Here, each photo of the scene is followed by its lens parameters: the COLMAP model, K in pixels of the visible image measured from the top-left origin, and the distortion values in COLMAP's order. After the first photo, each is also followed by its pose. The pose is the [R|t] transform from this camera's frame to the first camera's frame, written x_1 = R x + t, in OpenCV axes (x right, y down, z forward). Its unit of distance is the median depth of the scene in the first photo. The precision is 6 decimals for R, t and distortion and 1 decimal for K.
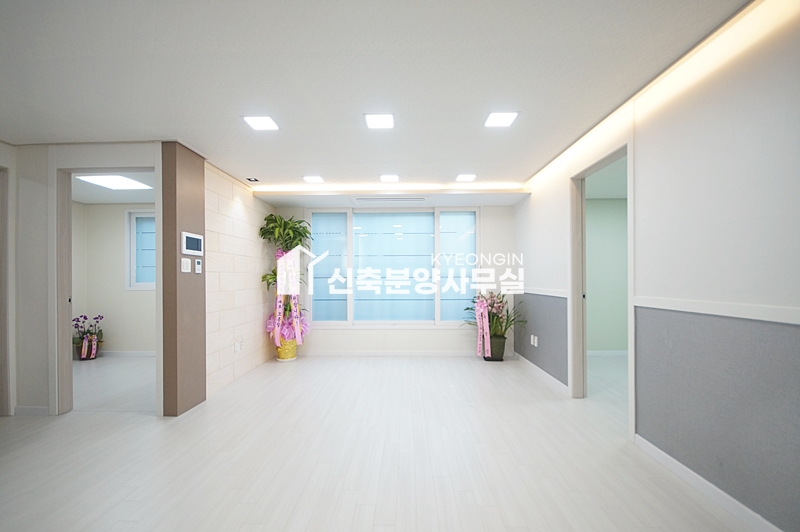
lens RADIAL K [[357.4, 0, 403.7], [0, 357.4, 278.1], [0, 0, 1]] dist [0.001859, 0.000289]
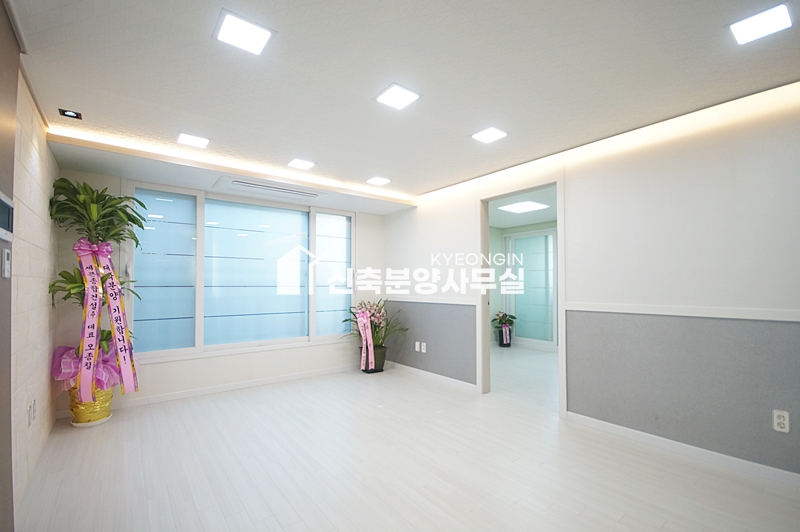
lens RADIAL K [[357.4, 0, 403.7], [0, 357.4, 278.1], [0, 0, 1]] dist [0.001859, 0.000289]
pose [[0.777340, 0.016401, 0.628867, -0.305946], [-0.001835, 0.999715, -0.023804, -0.001870], [-0.629078, 0.017349, 0.777148, 0.193756]]
